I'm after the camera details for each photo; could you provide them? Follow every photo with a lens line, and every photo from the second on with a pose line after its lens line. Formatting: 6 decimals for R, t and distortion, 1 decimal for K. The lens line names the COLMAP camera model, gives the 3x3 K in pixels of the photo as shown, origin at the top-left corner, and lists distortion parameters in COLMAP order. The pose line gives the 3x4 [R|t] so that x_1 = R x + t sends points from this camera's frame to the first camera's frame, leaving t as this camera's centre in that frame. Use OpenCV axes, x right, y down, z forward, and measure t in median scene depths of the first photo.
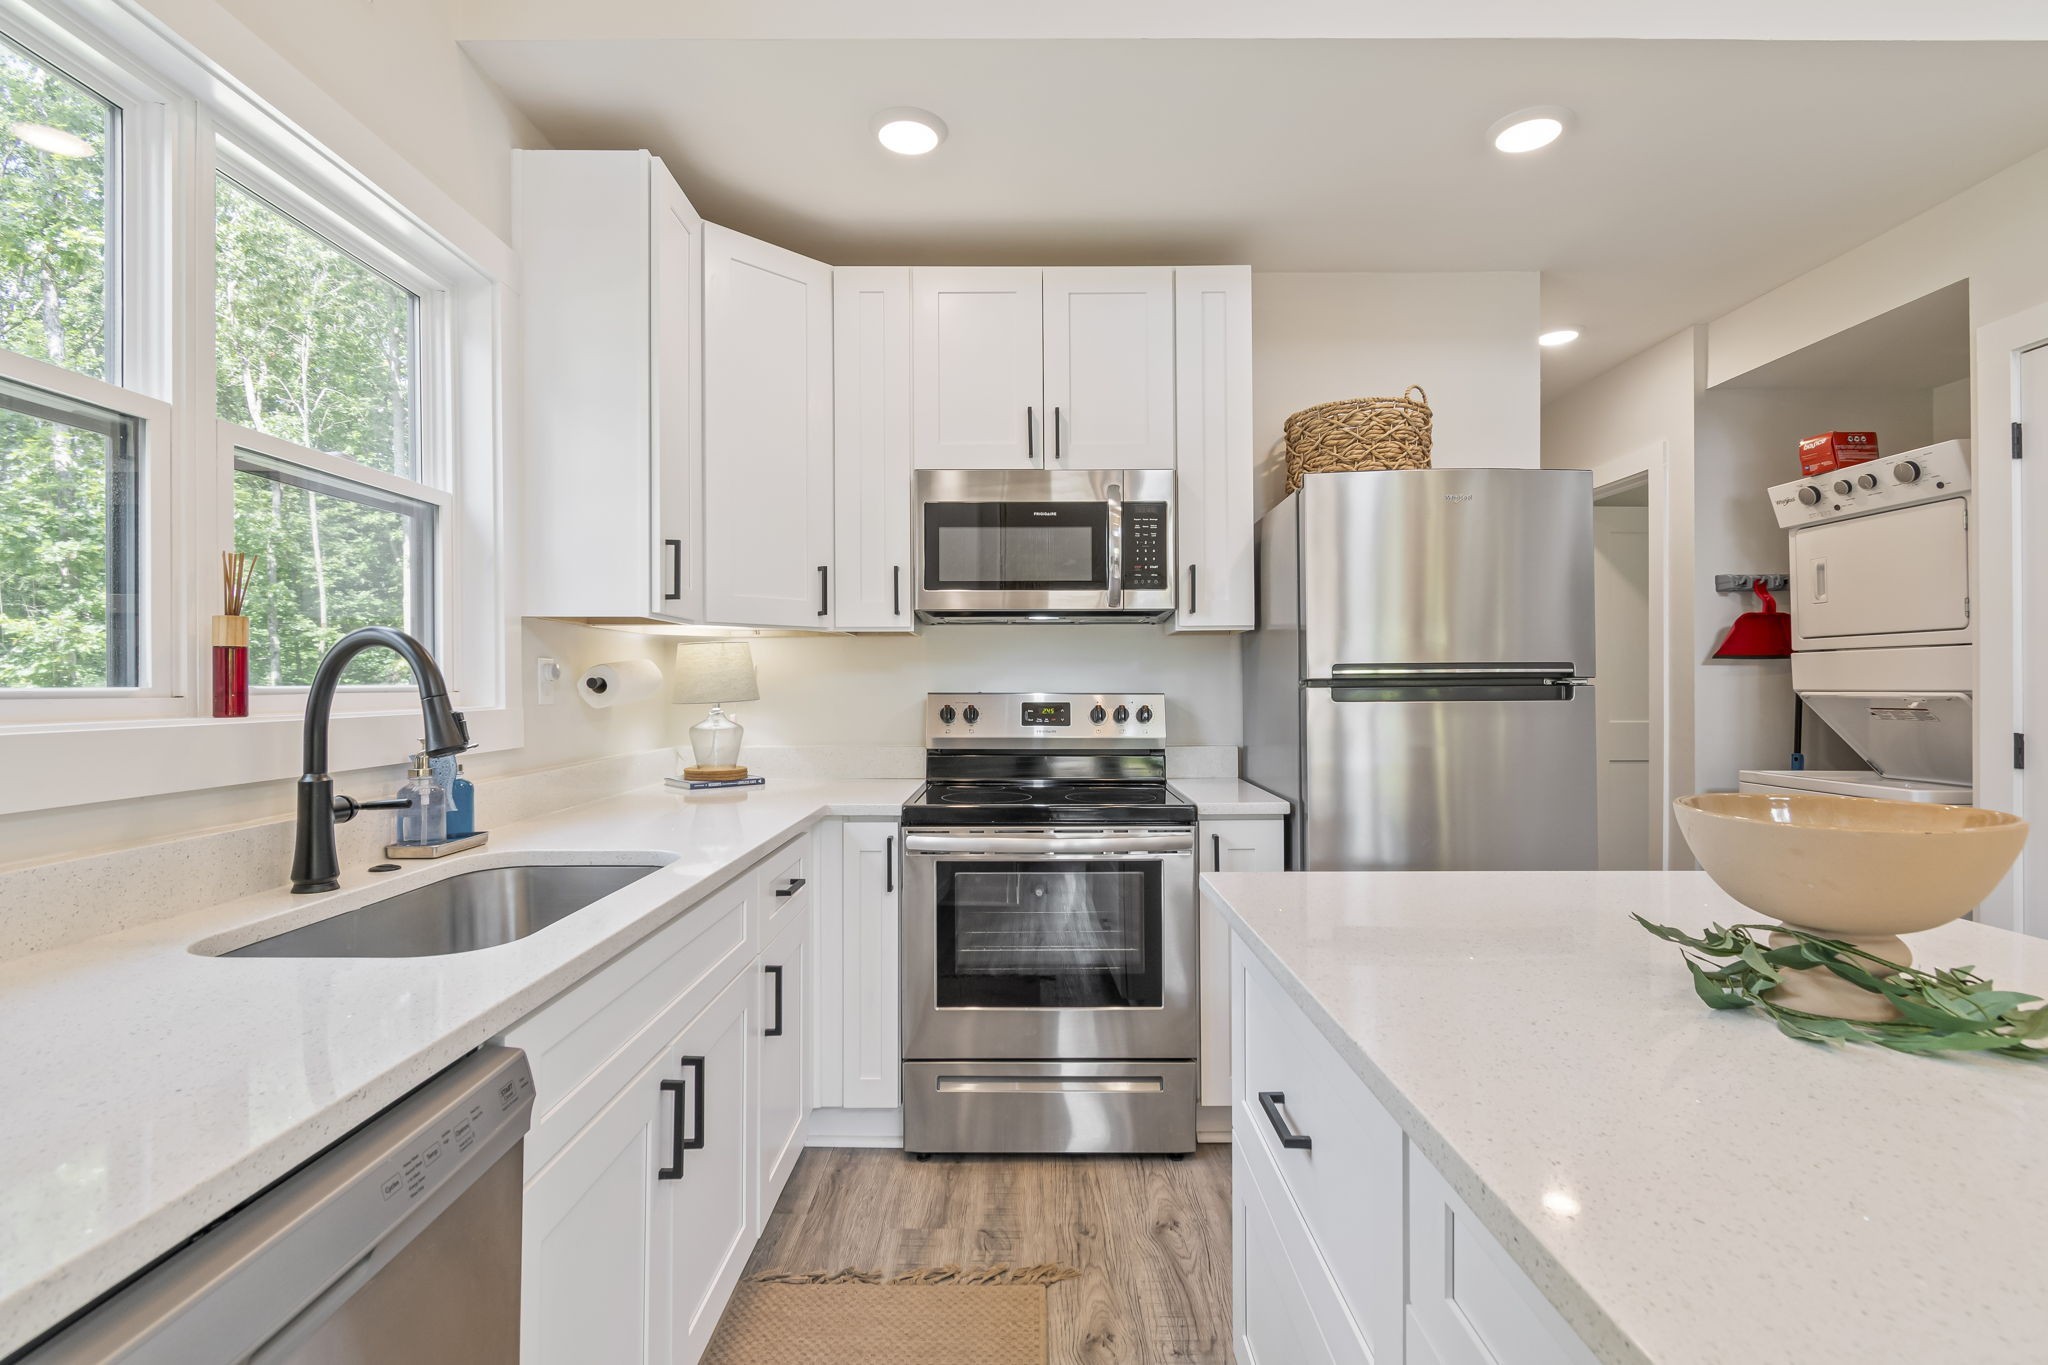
lens RADIAL K [[944.9, 0, 1019.7], [0, 944.9, 687.7], [0, 0, 1]] dist [0.003447, -0.000903]
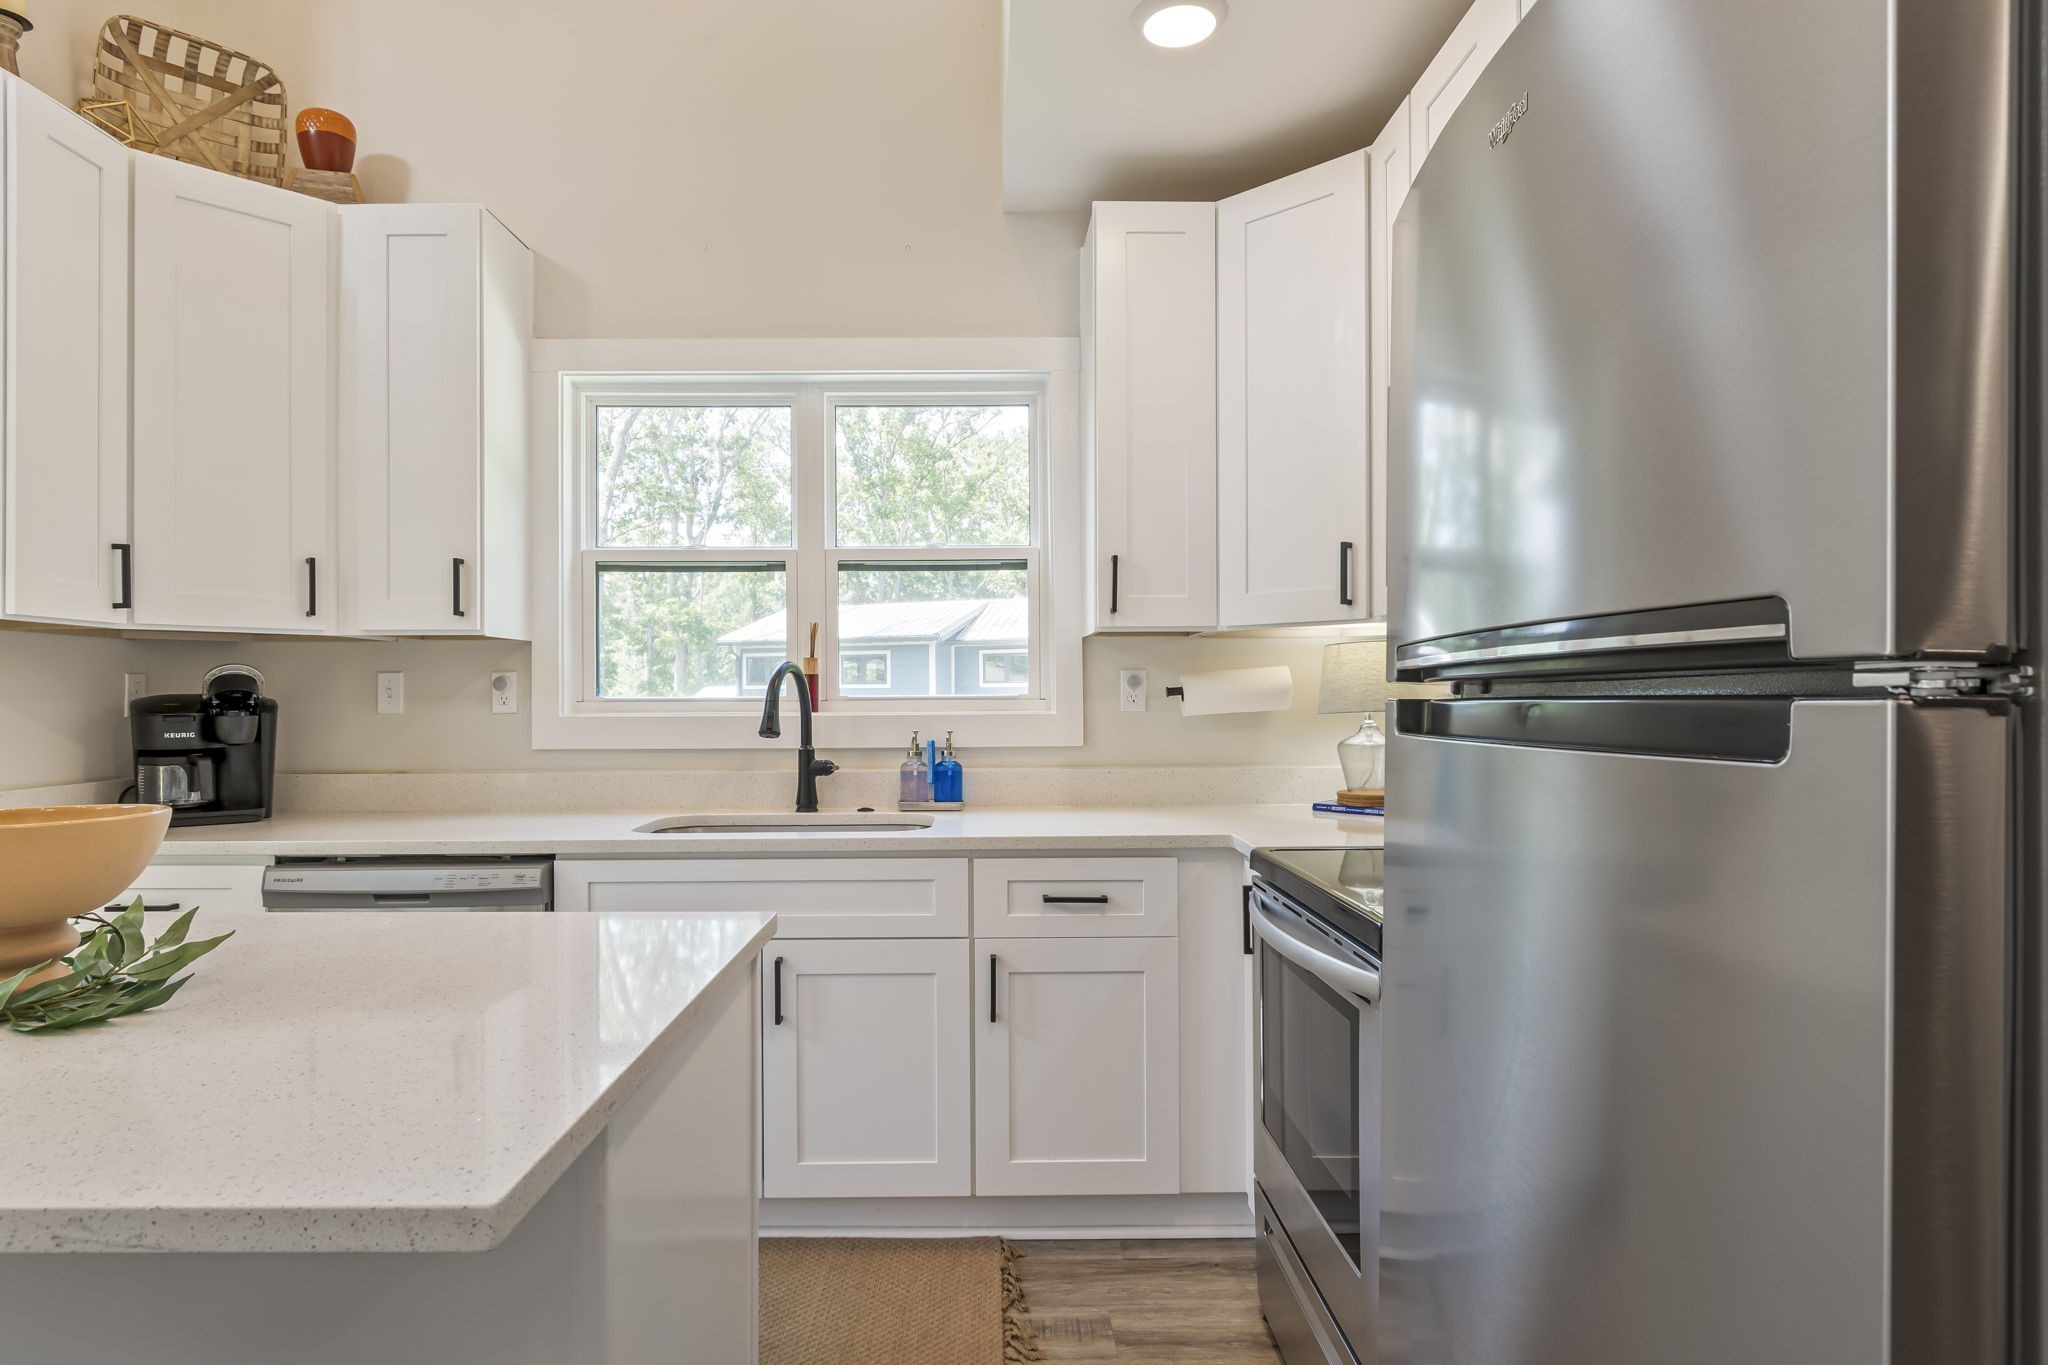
lens RADIAL K [[1138.1, 0, 995.2], [0, 1138.1, 693.6], [0, 0, 1]] dist [0.003436, -0.007332]
pose [[0.004523, -0.000570, -0.999990, 0.733159], [0.000474, 1.000000, -0.000568, -0.002571], [0.999990, -0.000471, 0.004523, 0.704853]]
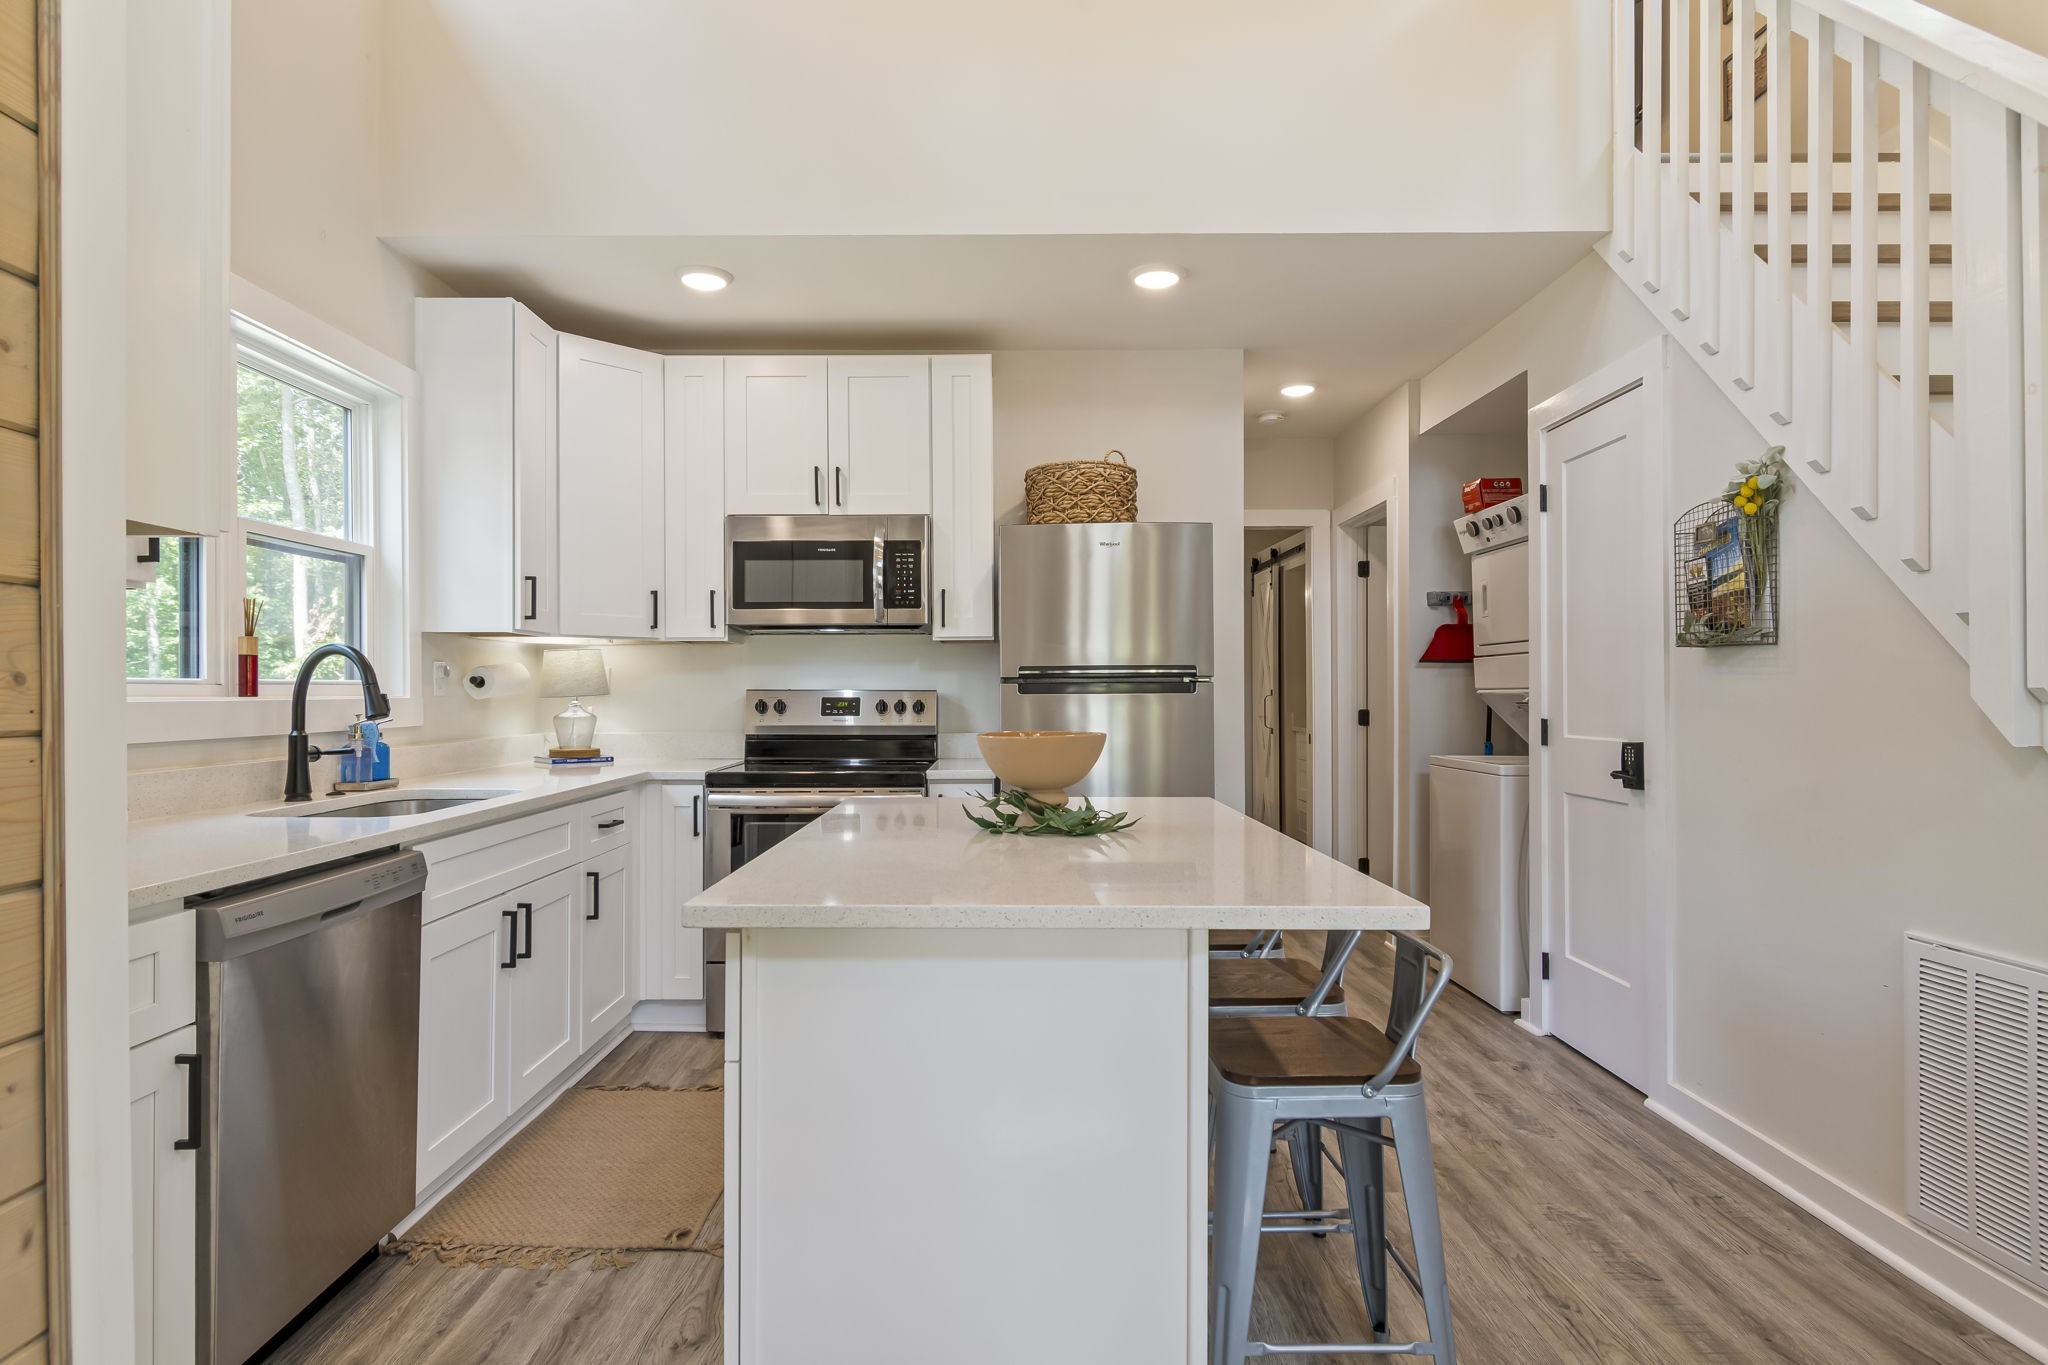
lens RADIAL K [[1111.8, 0, 1000.3], [0, 1111.8, 691.2], [0, 0, 1]] dist [0.003067, 0.000831]
pose [[0.999991, 0.000314, -0.004196, 0.268997], [-0.000330, 0.999993, -0.003788, 0.014454], [0.004194, 0.003790, 0.999984, -0.512812]]
